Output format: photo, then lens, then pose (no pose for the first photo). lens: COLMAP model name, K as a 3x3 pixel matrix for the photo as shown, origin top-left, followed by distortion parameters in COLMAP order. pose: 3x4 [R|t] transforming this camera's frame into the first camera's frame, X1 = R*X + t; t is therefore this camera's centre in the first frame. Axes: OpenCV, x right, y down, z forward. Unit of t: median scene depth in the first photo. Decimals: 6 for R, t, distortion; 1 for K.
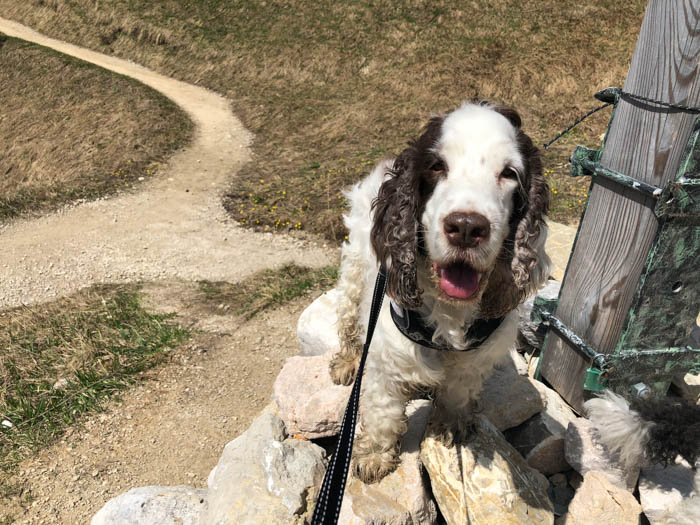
lens RADIAL K [[581.2, 0, 350.0], [0, 581.2, 262.5], [0, 0, 1]] dist [0.020591, -0.014082]
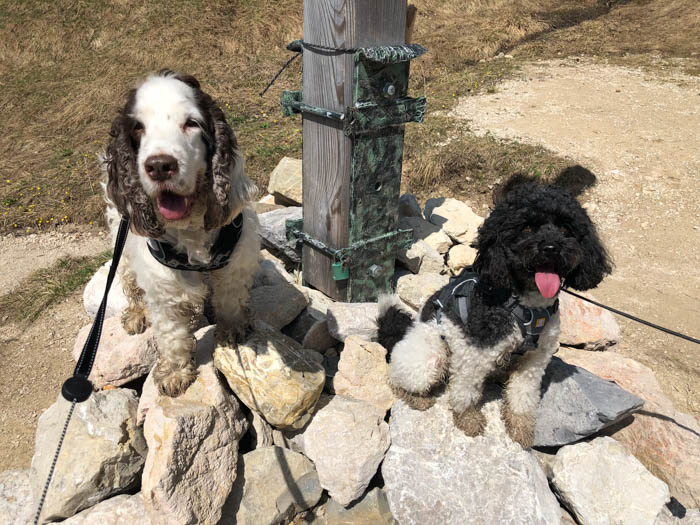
lens RADIAL K [[573.4, 0, 350.9], [0, 573.4, 257.8], [0, 0, 1]] dist [0.009344, -0.011442]
pose [[0.908457, -0.250608, 0.334516, 0.028650], [0.229396, 0.967955, 0.102180, 0.049968], [-0.349404, -0.016090, 0.936834, -0.188213]]
